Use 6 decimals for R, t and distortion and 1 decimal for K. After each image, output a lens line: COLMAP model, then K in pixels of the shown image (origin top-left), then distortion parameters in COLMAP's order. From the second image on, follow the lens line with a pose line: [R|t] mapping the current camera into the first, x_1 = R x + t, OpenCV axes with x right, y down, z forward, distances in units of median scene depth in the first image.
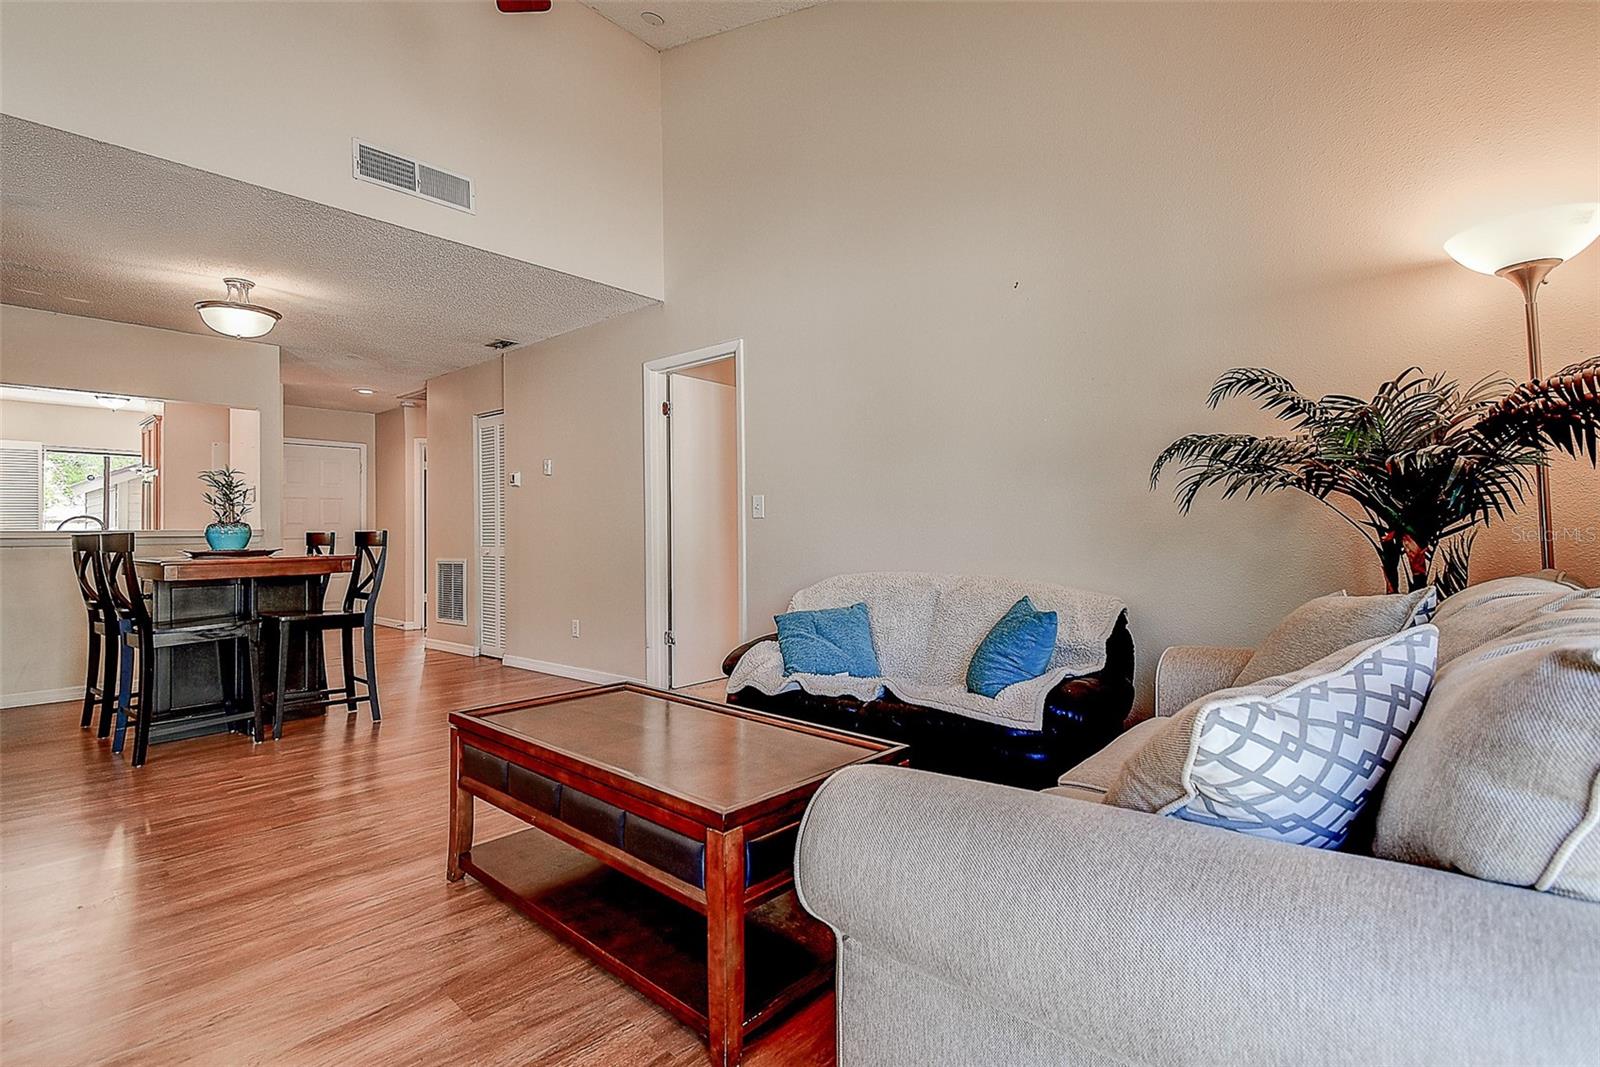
lens RADIAL K [[733.0, 0, 808.0], [0, 733.0, 526.8], [0, 0, 1]] dist [0.009009, 0.000441]
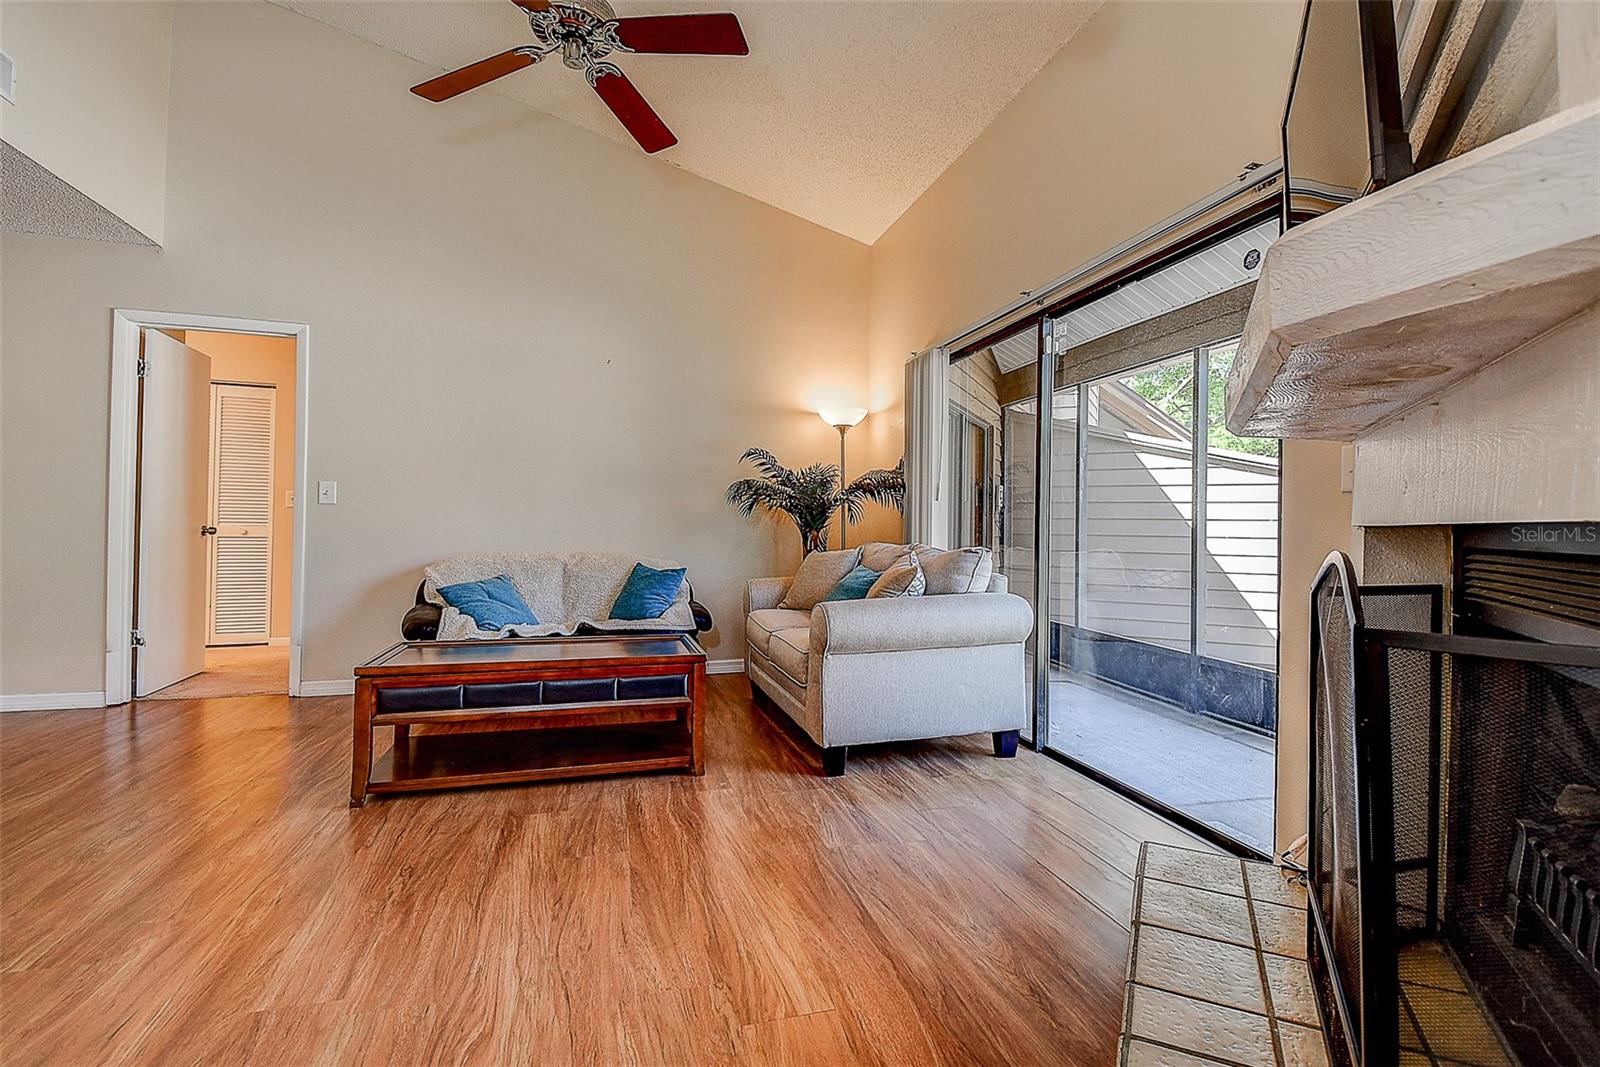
lens RADIAL K [[733.0, 0, 808.0], [0, 733.0, 526.8], [0, 0, 1]] dist [0.009009, 0.000441]
pose [[0.540019, 0.018248, 0.841455, -1.029160], [-0.027668, 0.999609, -0.003921, 0.009836], [-0.841198, -0.021164, 0.540313, -0.233182]]
